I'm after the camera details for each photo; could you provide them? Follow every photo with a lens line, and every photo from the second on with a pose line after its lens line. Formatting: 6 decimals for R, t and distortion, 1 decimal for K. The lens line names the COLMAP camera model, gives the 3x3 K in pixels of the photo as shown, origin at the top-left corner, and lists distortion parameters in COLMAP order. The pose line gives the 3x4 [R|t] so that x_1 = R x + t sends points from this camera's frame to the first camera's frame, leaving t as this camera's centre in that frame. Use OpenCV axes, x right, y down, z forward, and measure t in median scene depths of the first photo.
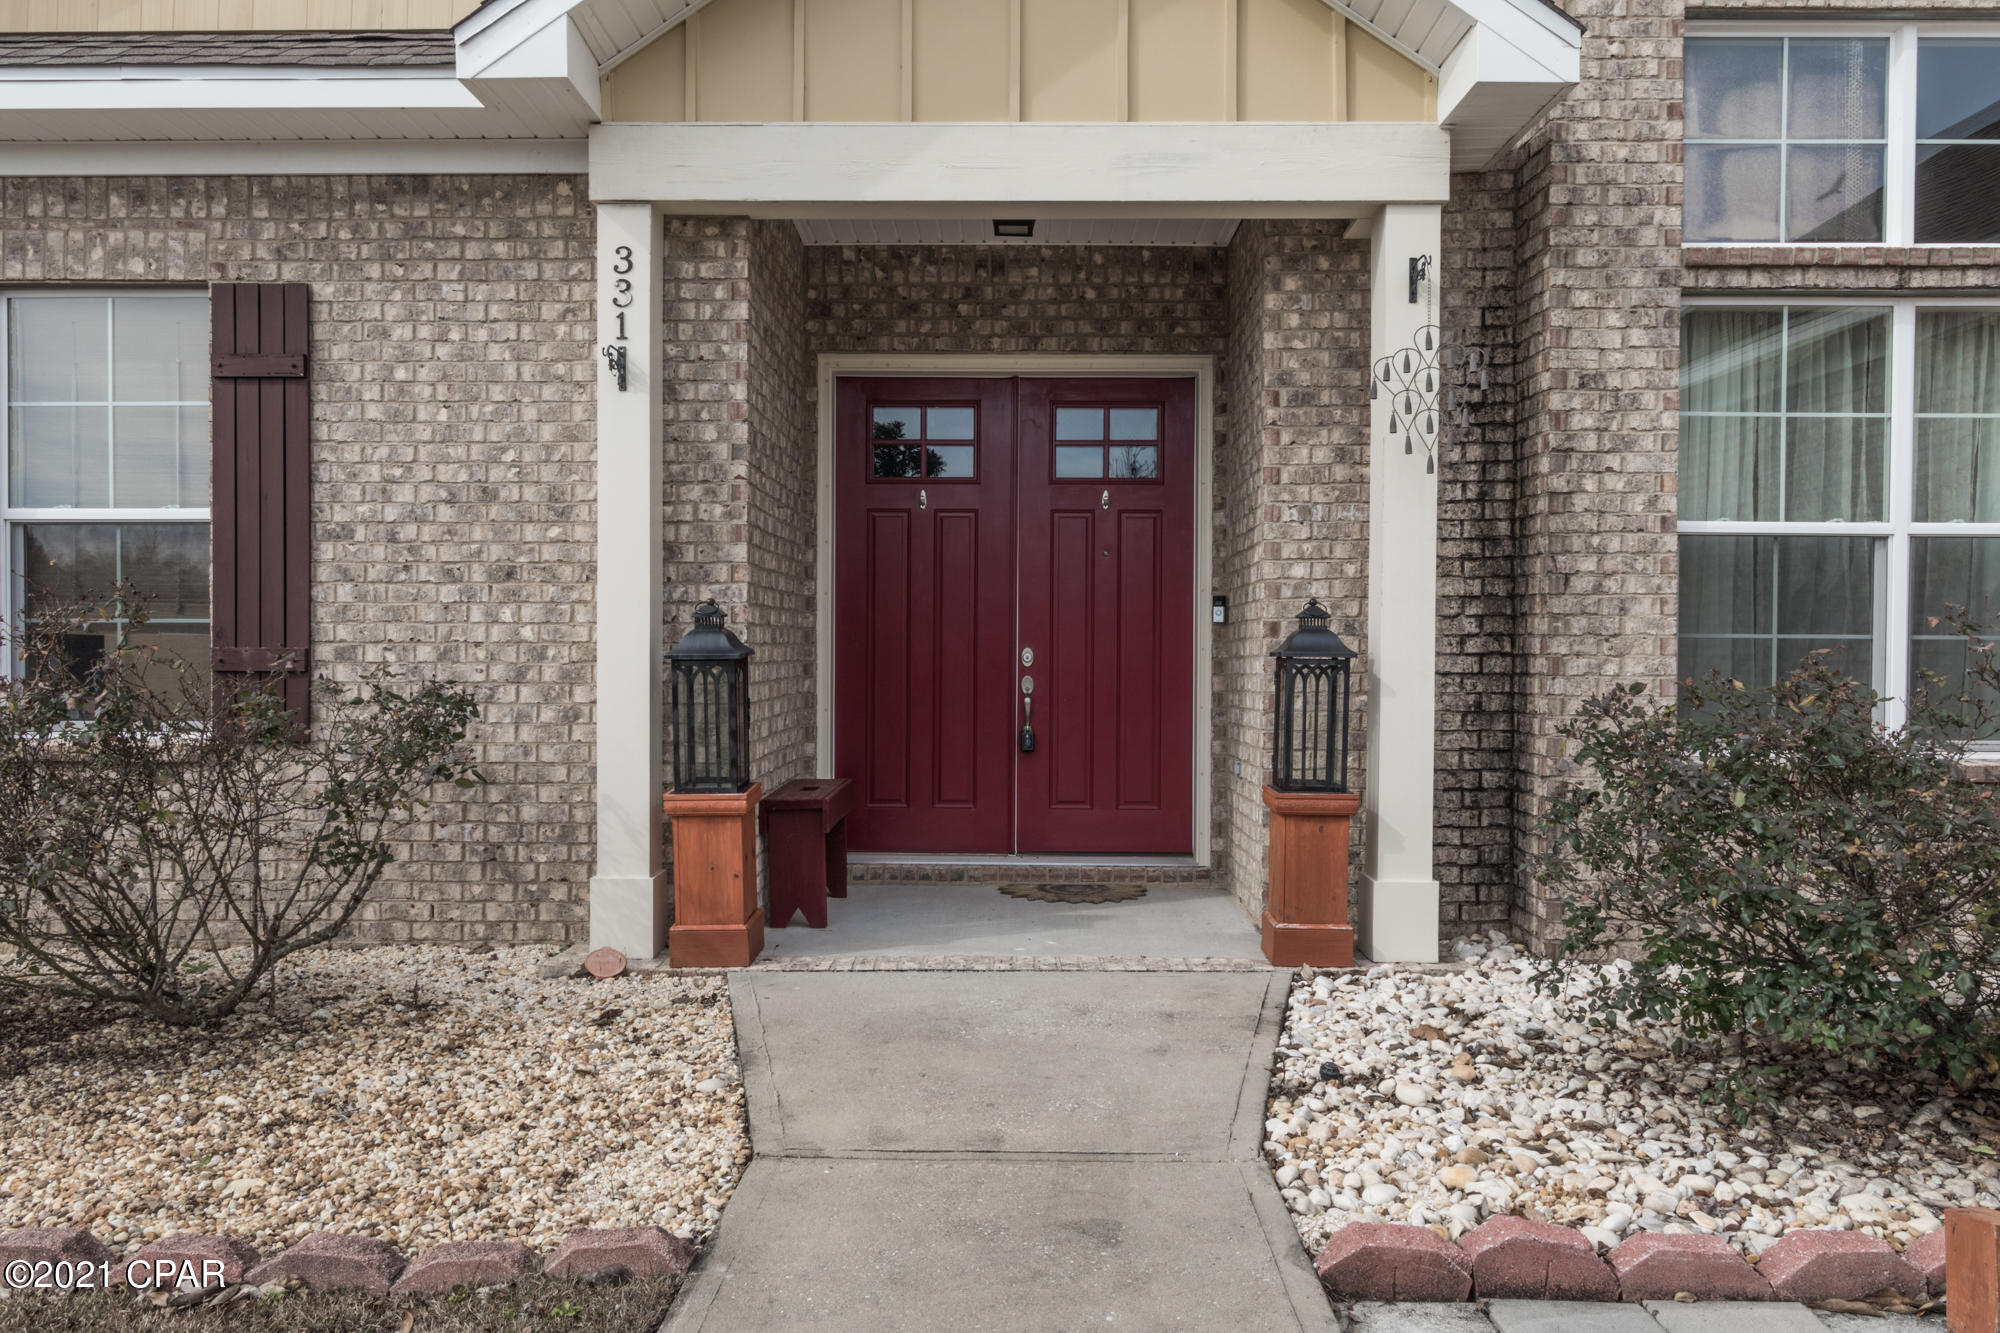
lens RADIAL K [[1411.3, 0, 994.6], [0, 1411.3, 666.4], [0, 0, 1]] dist [-0.001092, -0.000118]
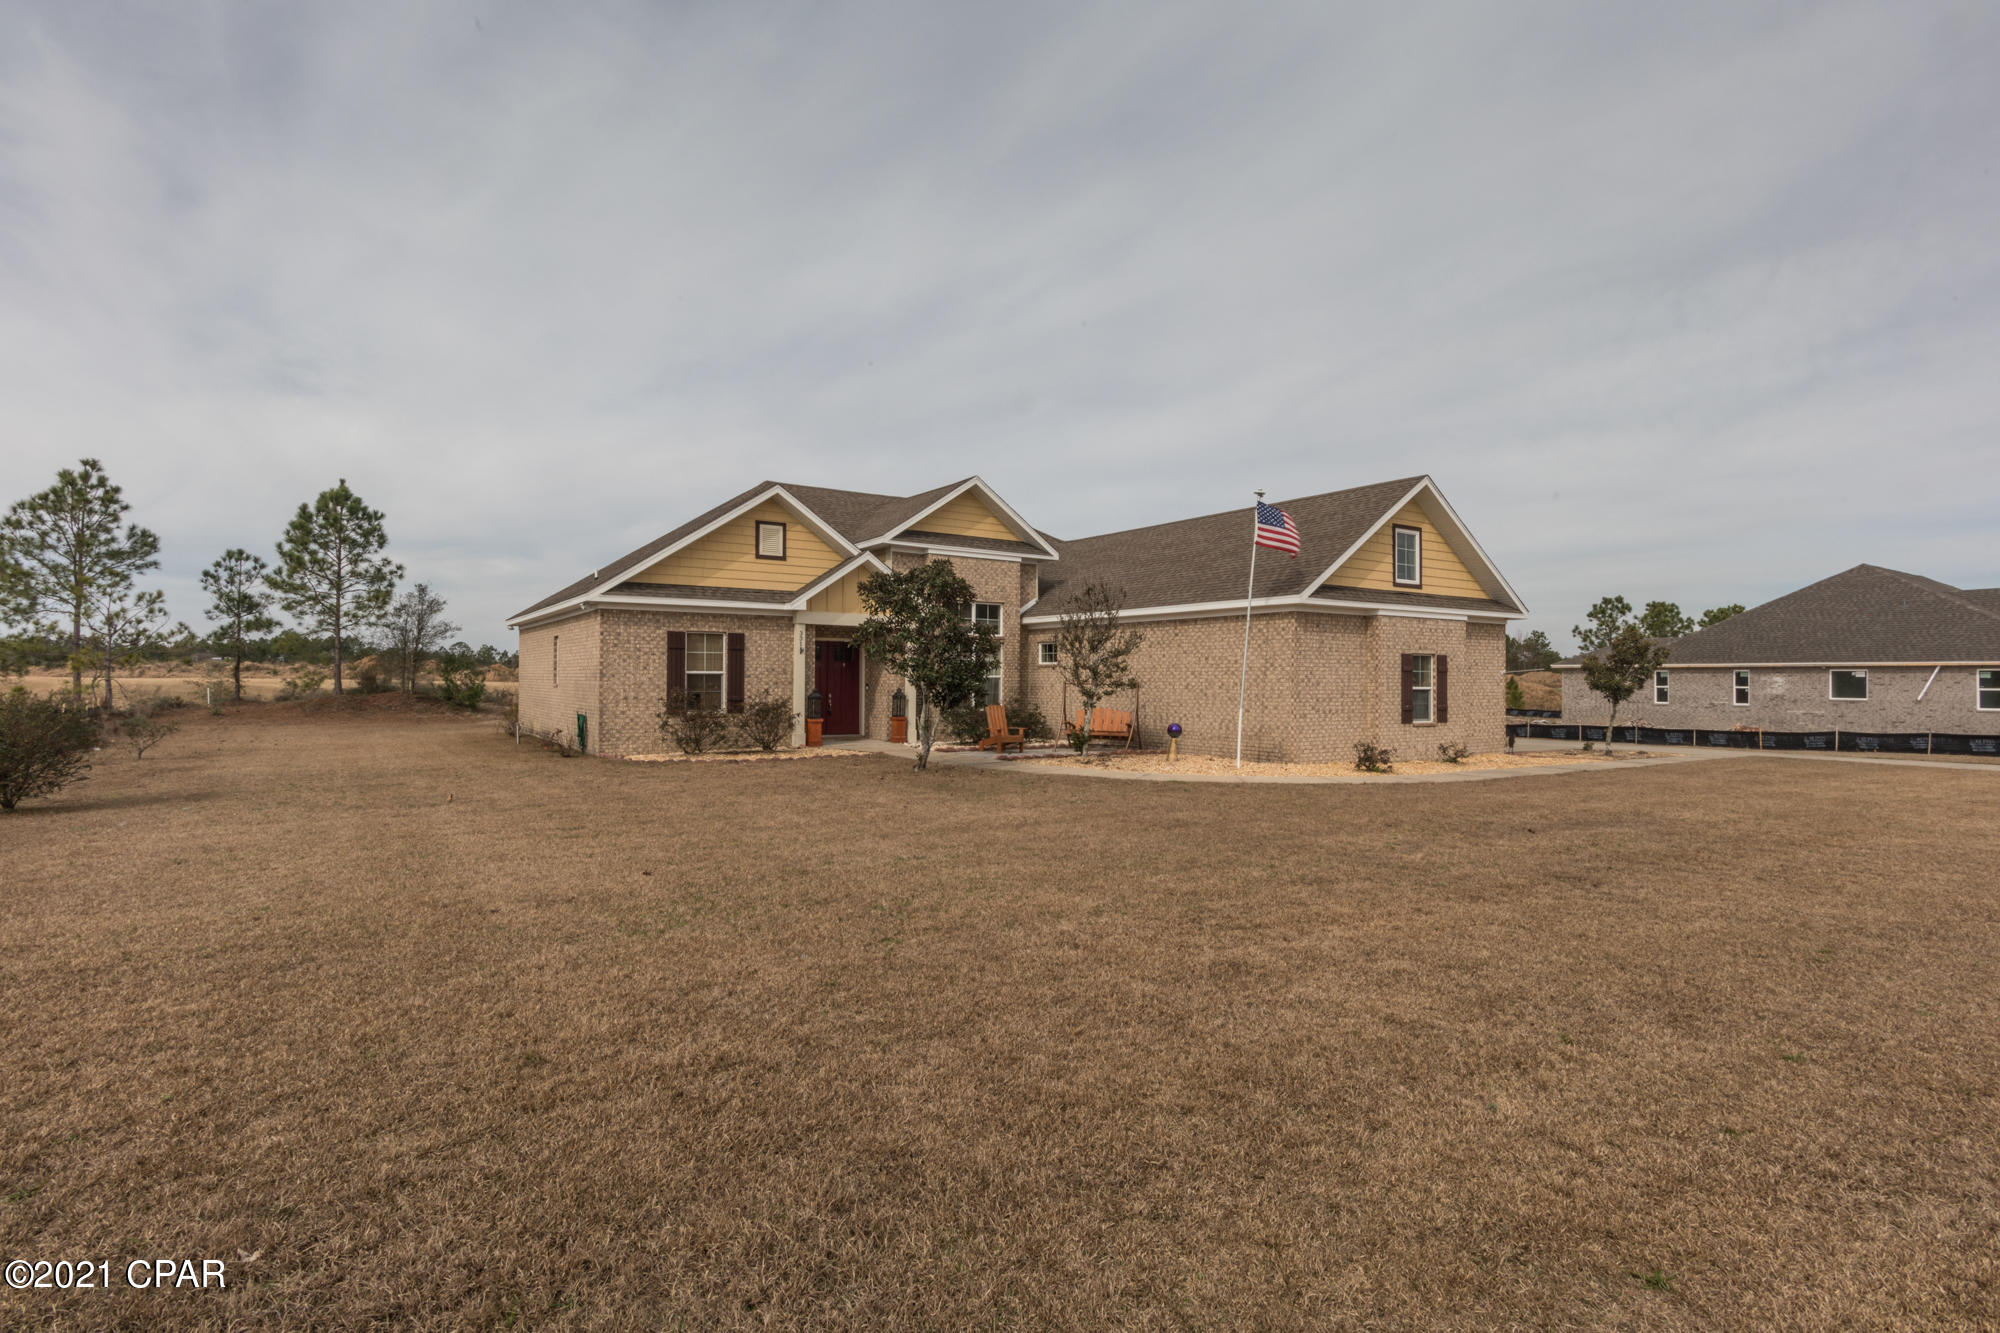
lens RADIAL K [[970.1, 0, 990.5], [0, 970.1, 667.8], [0, 0, 1]] dist [0.000598, -0.000184]
pose [[0.833244, 0.010278, 0.552810, -1.880611], [0.004344, 0.999675, -0.025134, -0.024644], [-0.552889, 0.023344, 0.832928, -2.944216]]
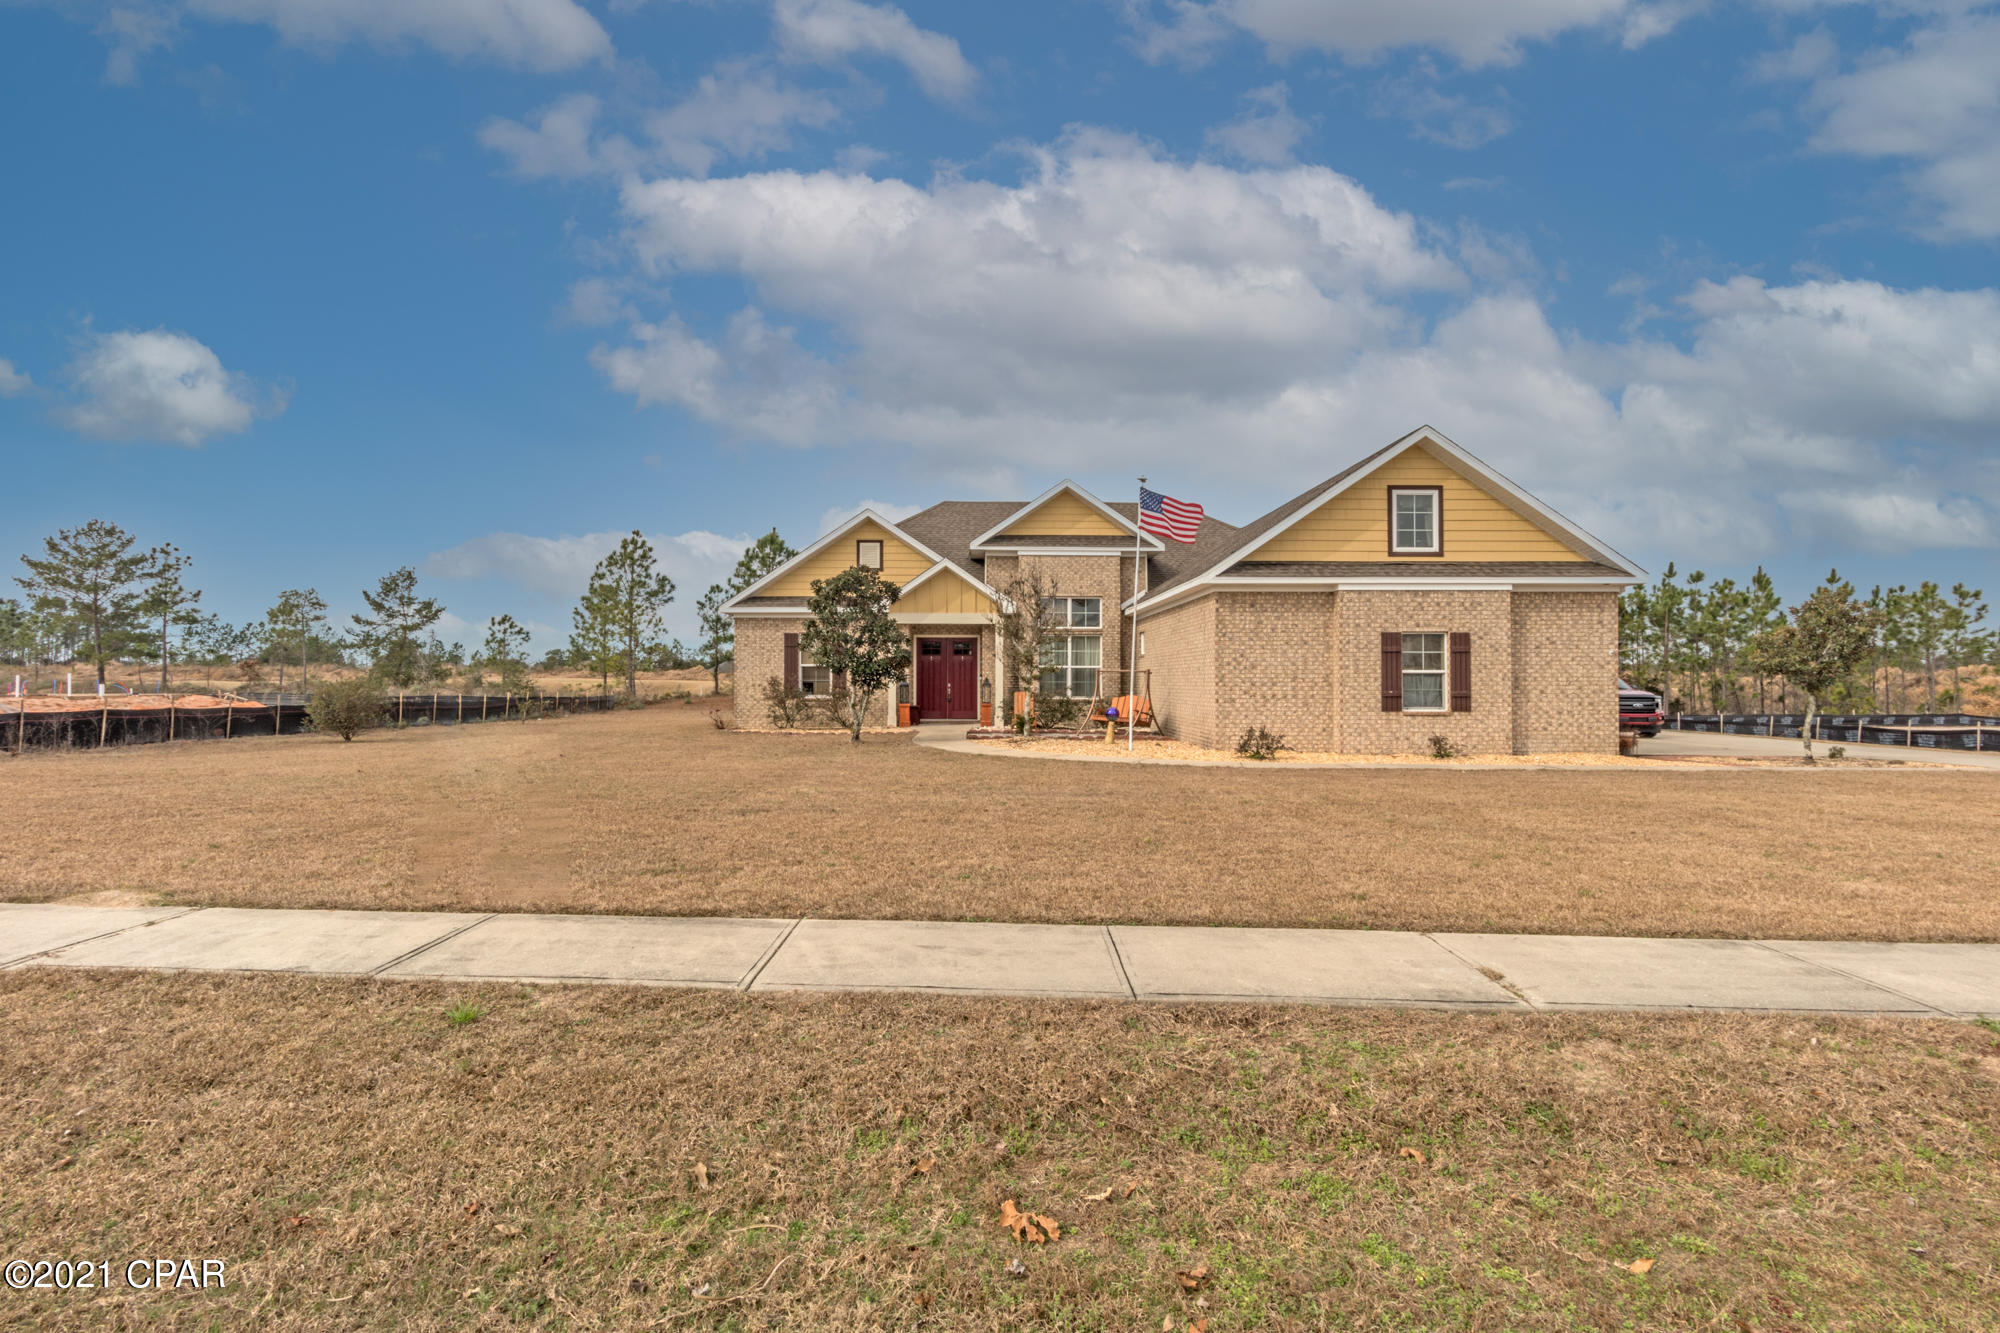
lens RADIAL K [[970.1, 0, 1010.6], [0, 970.1, 673.8], [0, 0, 1]] dist [0.000598, -0.000184]
pose [[0.999559, -0.001607, 0.029647, 0.198334], [0.002270, 0.999747, -0.022365, 0.047569], [-0.029604, 0.022422, 0.999310, -3.995499]]
